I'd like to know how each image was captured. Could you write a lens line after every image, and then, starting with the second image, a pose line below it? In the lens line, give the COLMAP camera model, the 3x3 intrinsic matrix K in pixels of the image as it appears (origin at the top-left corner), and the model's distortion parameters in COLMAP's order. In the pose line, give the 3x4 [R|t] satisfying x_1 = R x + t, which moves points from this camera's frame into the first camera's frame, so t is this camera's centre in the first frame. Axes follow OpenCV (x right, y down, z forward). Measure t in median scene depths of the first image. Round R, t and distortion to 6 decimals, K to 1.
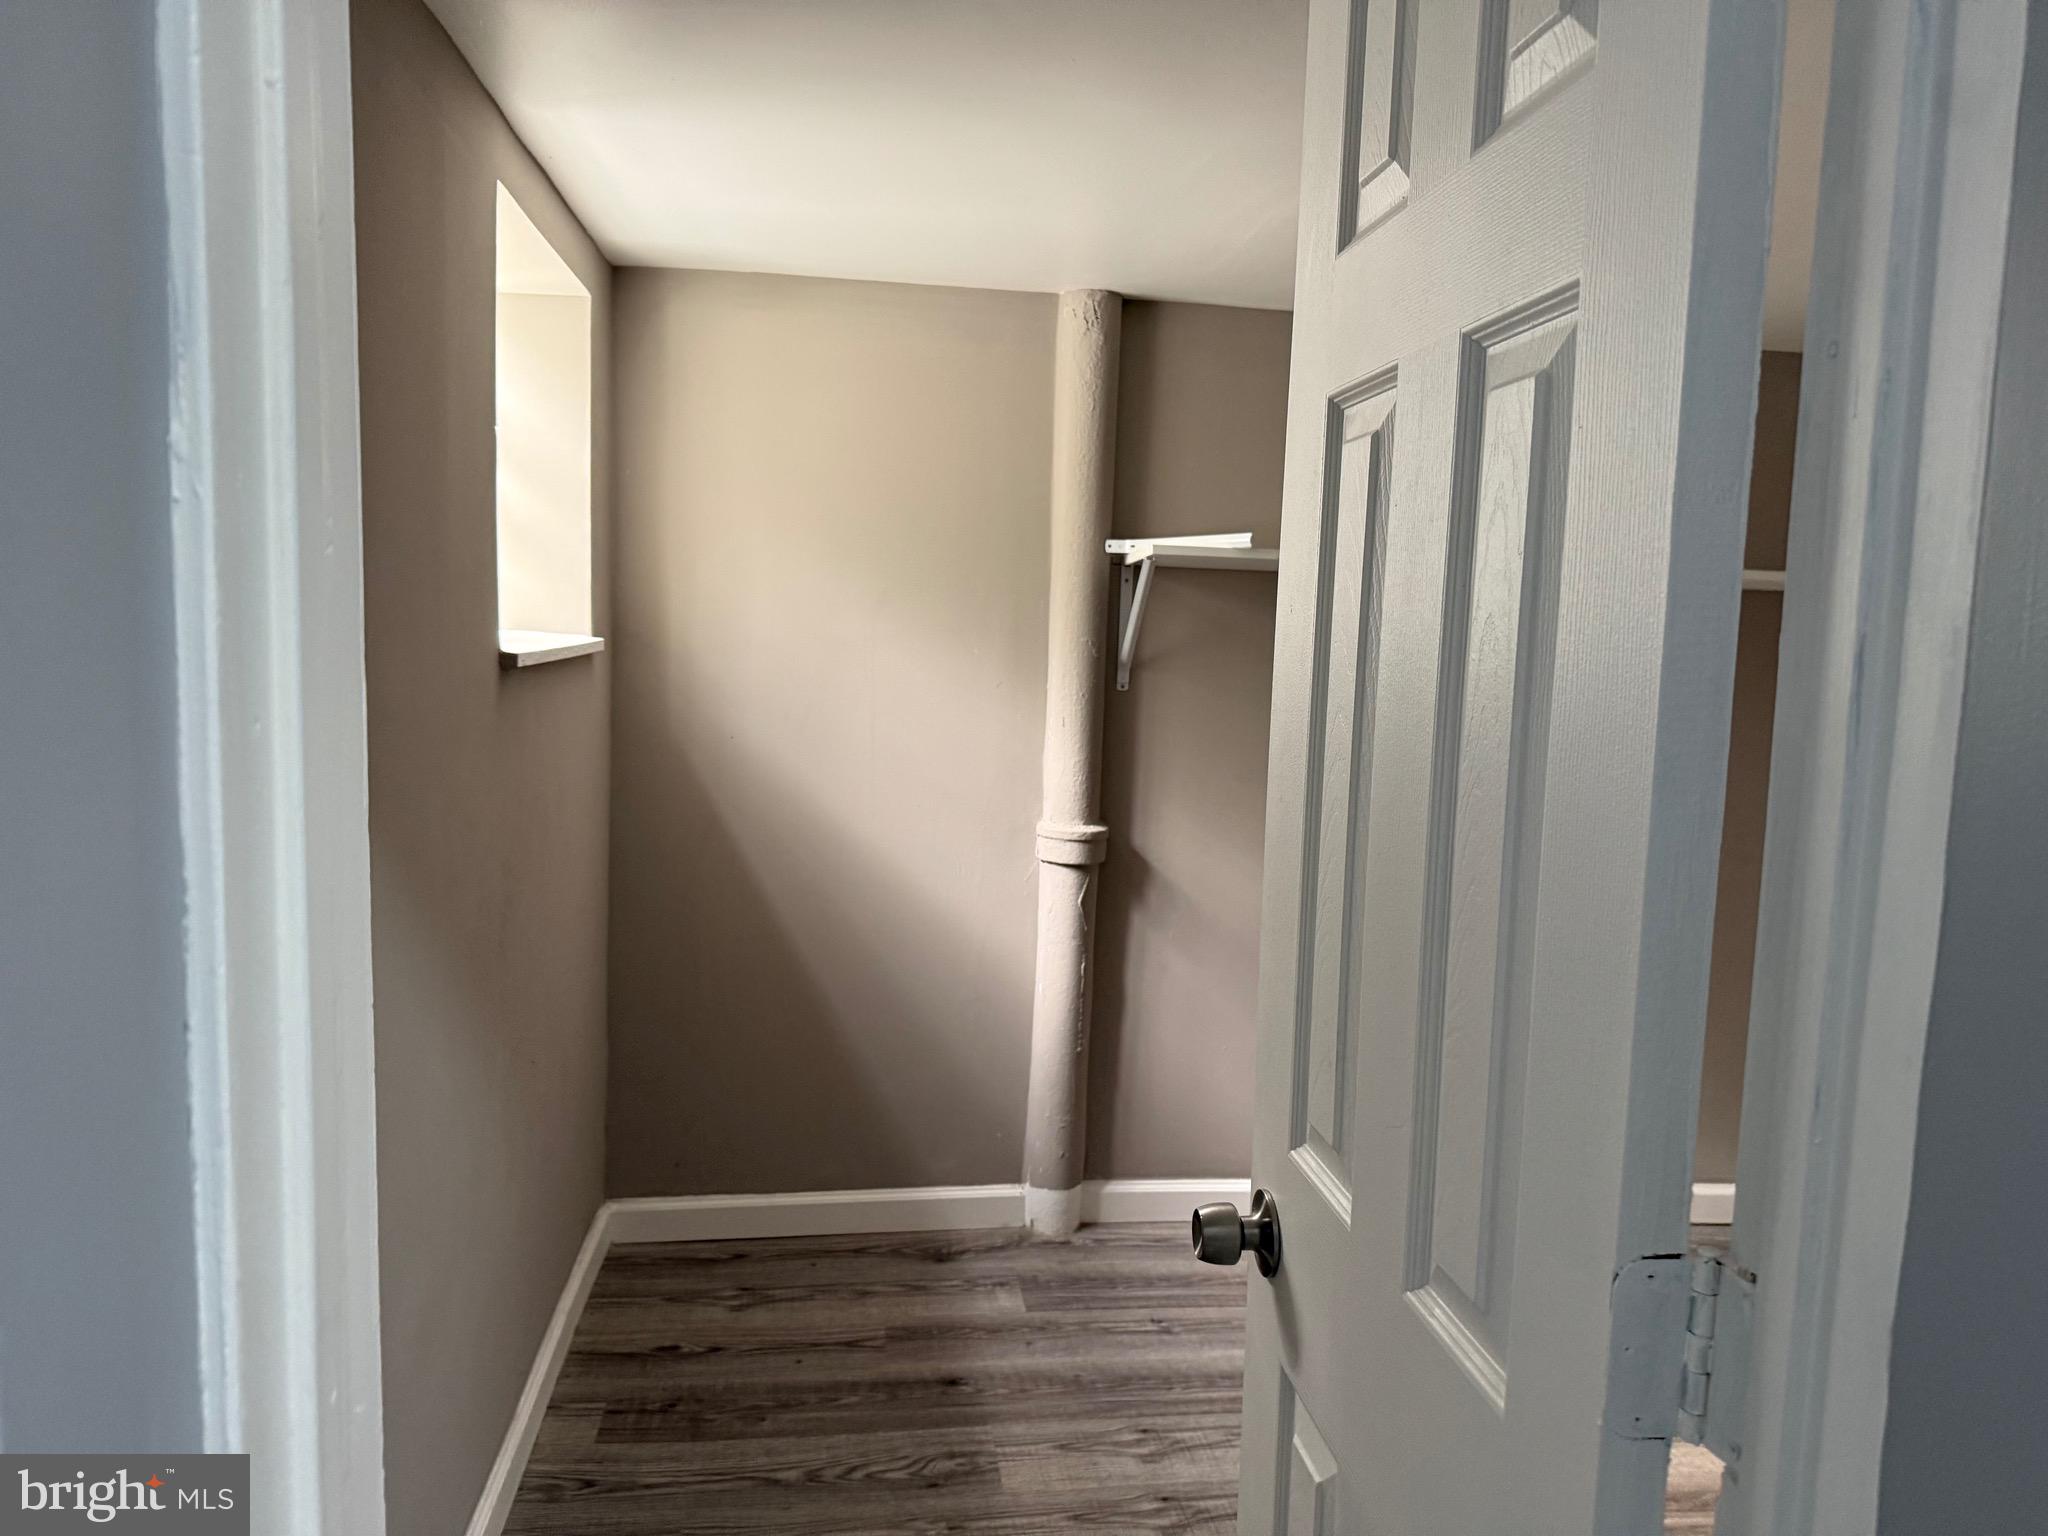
lens RADIAL K [[1426.5, 0, 1030.8], [0, 1426.5, 770.7], [0, 0, 1]] dist [0.053845, -0.055446]
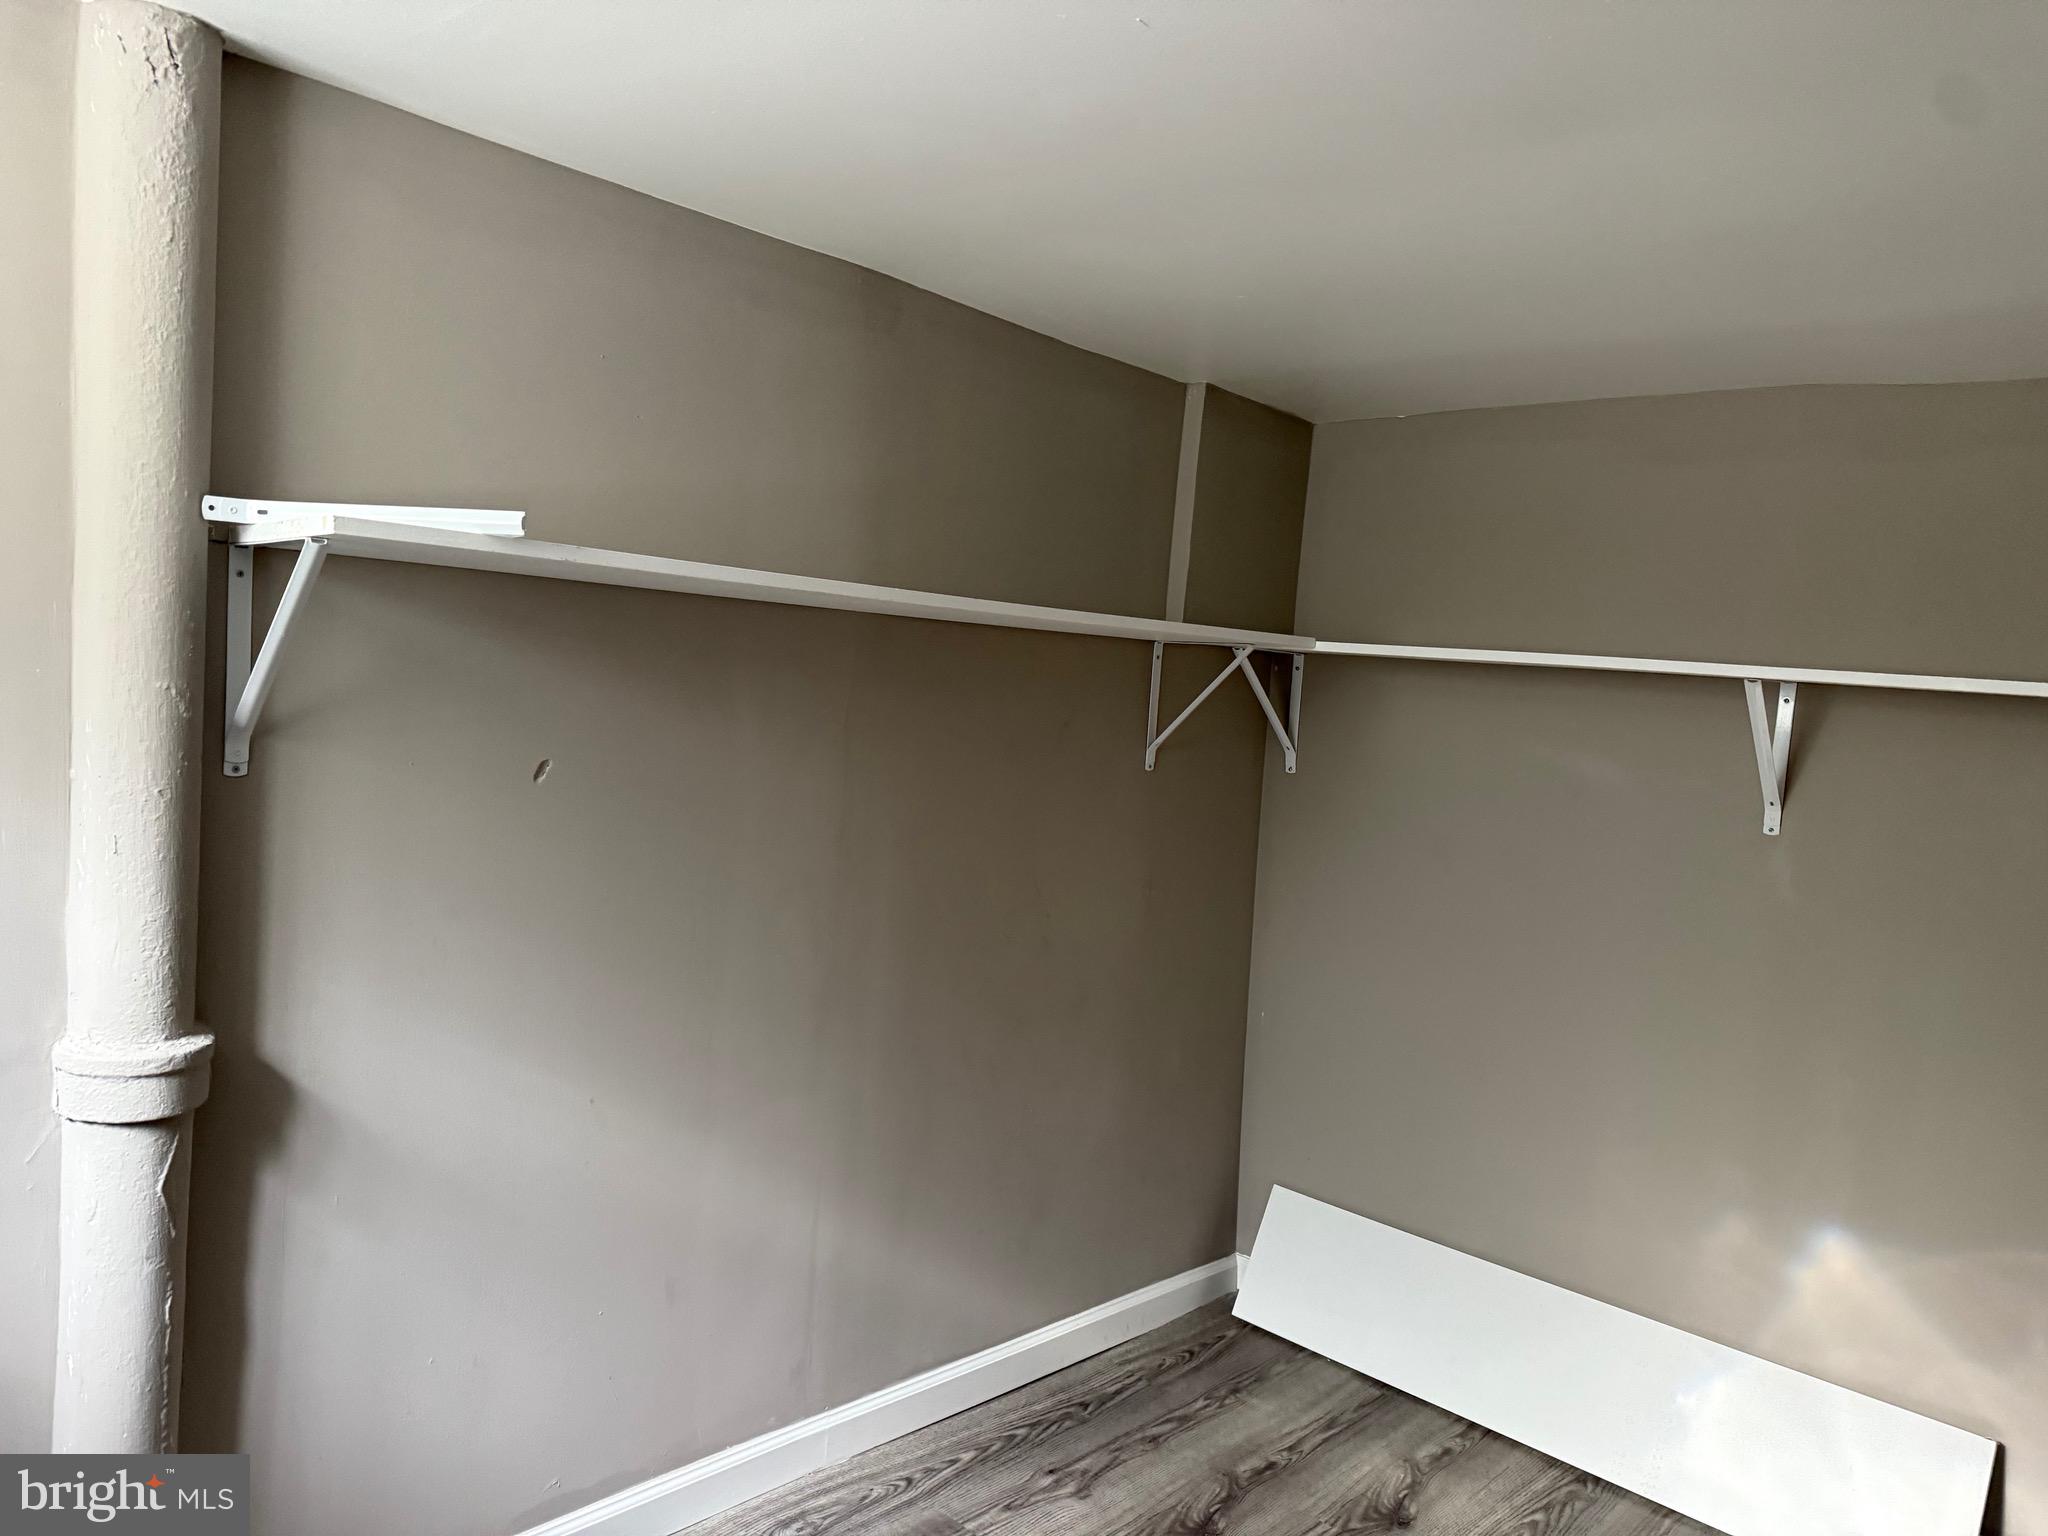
lens RADIAL K [[1426.5, 0, 1034.3], [0, 1426.5, 772.7], [0, 0, 1]] dist [0.053845, -0.055446]
pose [[0.766802, -0.025165, 0.641390, -0.055603], [0.020430, 0.999682, 0.014798, -0.060714], [-0.641559, 0.001757, 0.767072, 0.393298]]
